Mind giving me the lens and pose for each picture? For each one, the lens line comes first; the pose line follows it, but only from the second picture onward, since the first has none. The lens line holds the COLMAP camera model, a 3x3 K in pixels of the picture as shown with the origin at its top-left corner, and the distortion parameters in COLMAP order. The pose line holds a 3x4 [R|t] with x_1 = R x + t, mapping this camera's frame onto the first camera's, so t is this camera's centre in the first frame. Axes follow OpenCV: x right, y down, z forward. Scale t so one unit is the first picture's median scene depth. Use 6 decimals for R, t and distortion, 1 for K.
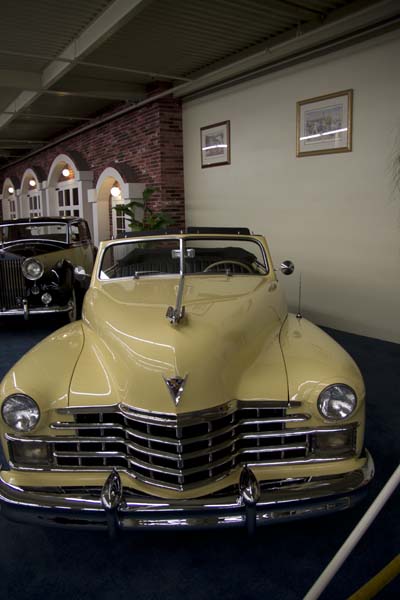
lens RADIAL K [[474.7, 0, 200.0], [0, 474.7, 300.0], [0, 0, 1]] dist [-0.173313, 0.129766]
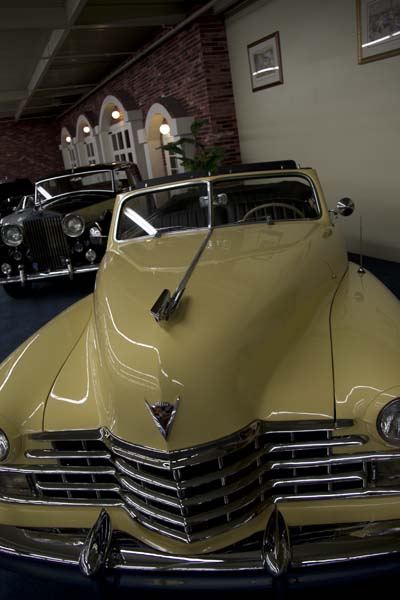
lens RADIAL K [[474.7, 0, 200.0], [0, 474.7, 300.0], [0, 0, 1]] dist [-0.173313, 0.129766]
pose [[0.984111, -0.061813, -0.166447, 0.035126], [0.084511, 0.987515, 0.132934, -0.020420], [0.156151, -0.144888, 0.977049, 0.095850]]
